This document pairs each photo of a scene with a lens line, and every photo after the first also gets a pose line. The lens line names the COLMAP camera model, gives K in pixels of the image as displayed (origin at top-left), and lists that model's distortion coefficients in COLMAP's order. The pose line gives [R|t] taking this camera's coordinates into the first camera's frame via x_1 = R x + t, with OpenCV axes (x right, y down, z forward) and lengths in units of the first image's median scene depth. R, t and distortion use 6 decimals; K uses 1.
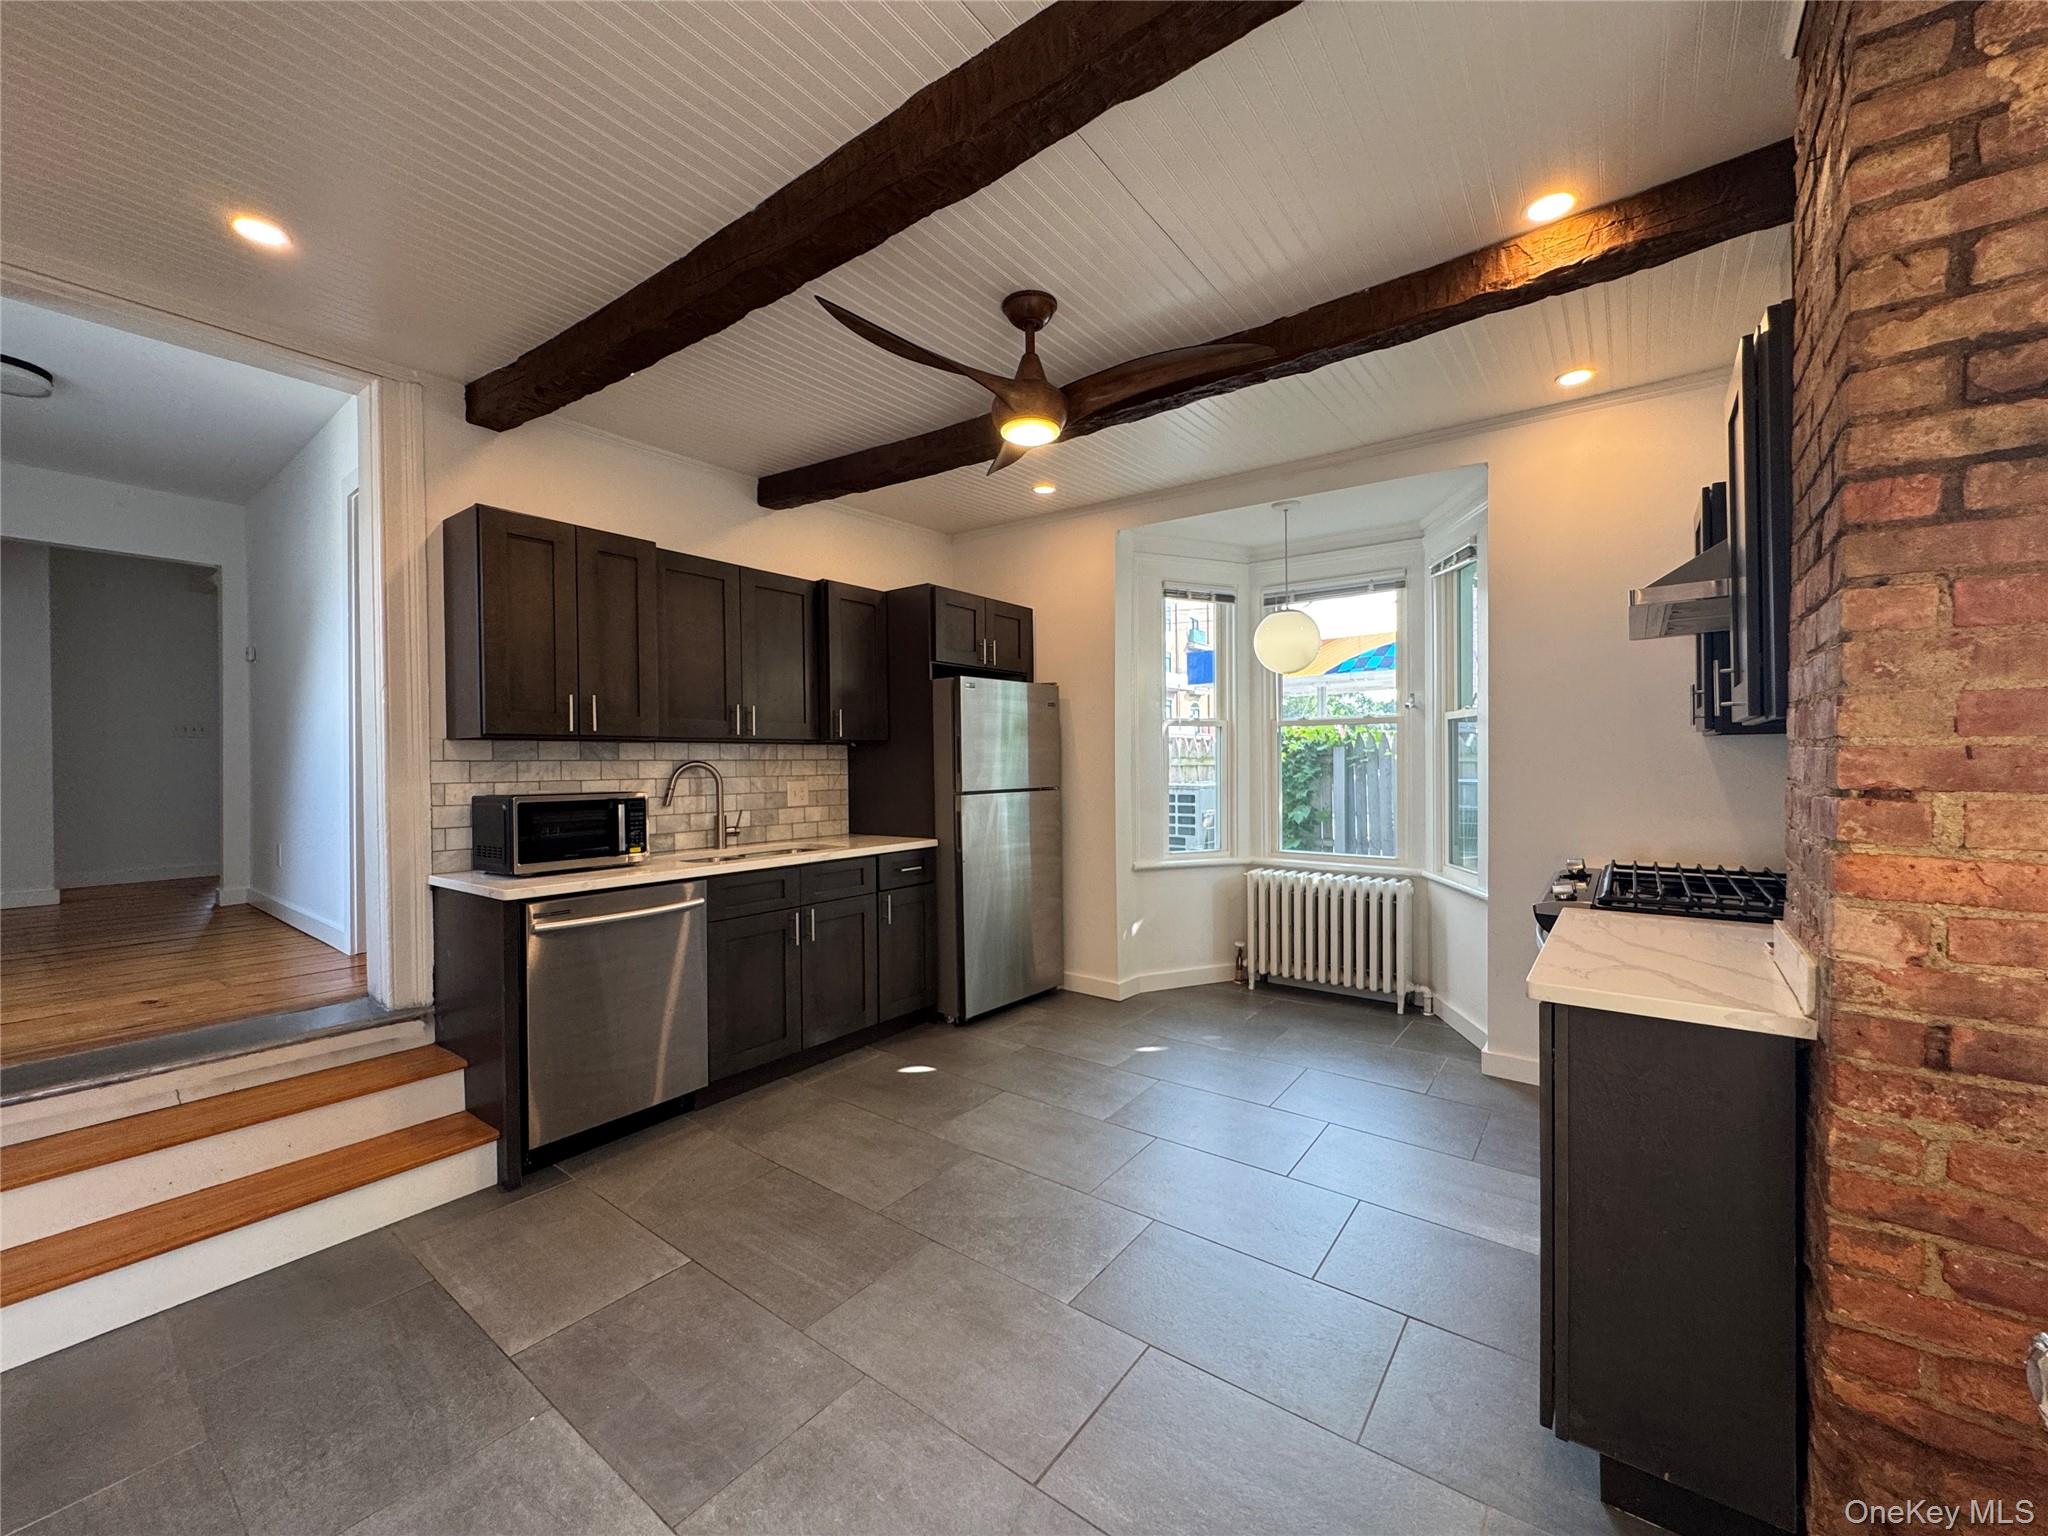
lens RADIAL K [[819.9, 0, 1024.0], [0, 819.9, 768.0], [0, 0, 1]] dist [-0.002641, -0.000403]
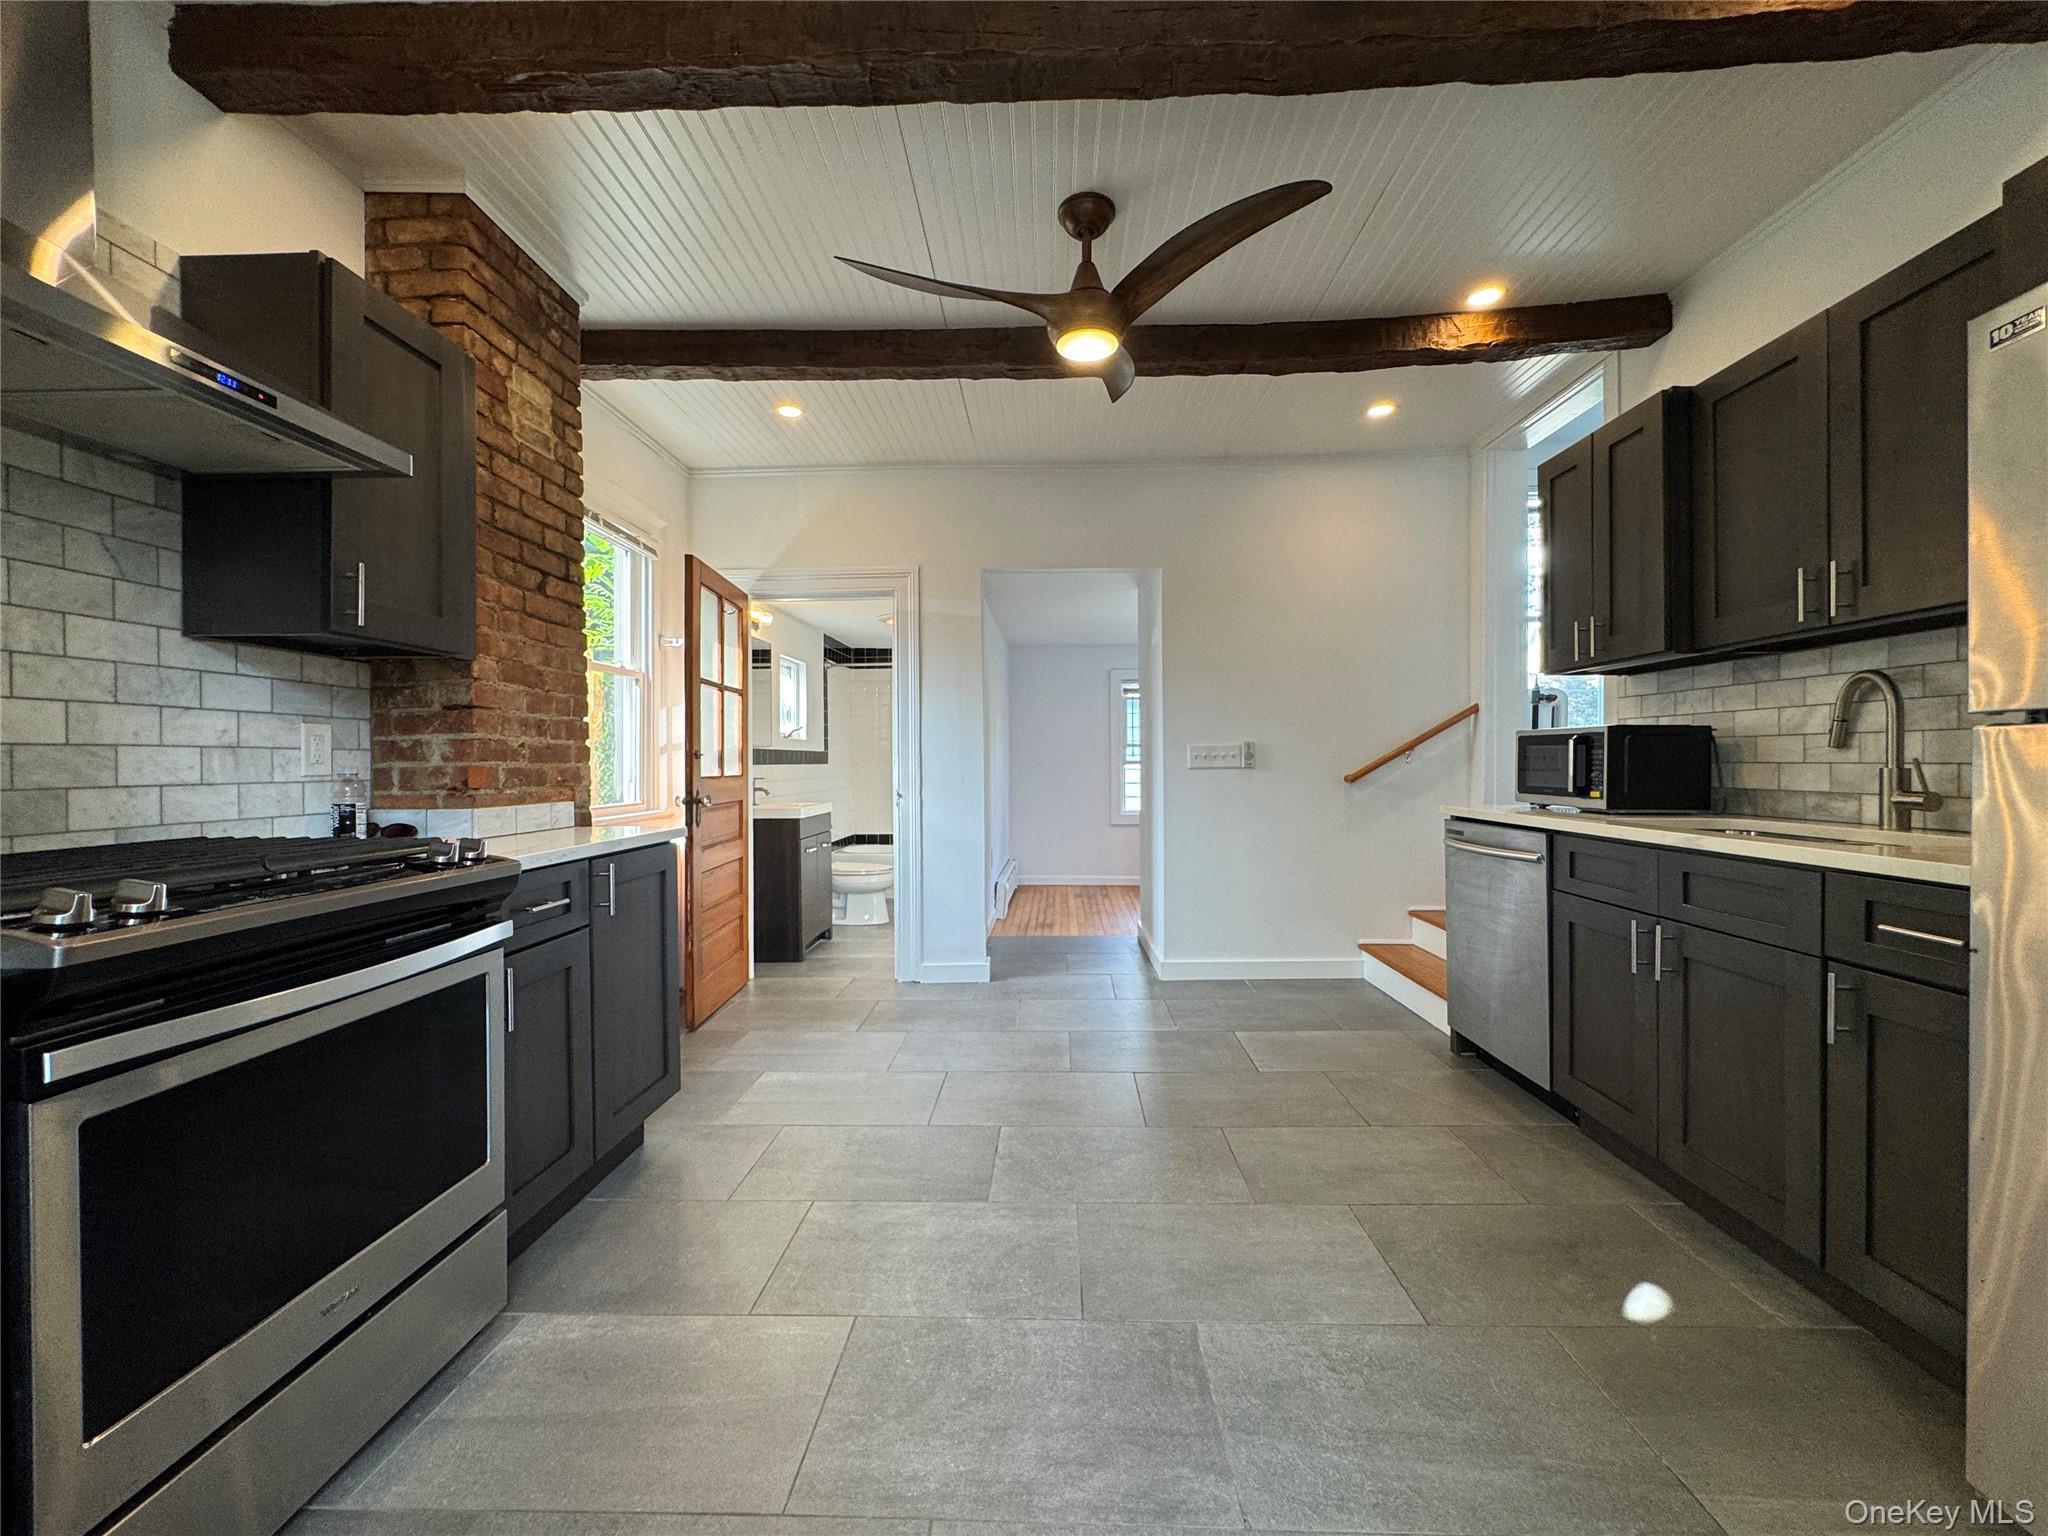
lens RADIAL K [[819.9, 0, 1024.0], [0, 819.9, 768.0], [0, 0, 1]] dist [-0.002641, -0.000403]
pose [[-0.822903, 0.018854, -0.567869, 0.494163], [0.010824, 0.999788, 0.017510, 0.053080], [0.568079, 0.008262, -0.822933, 1.389386]]
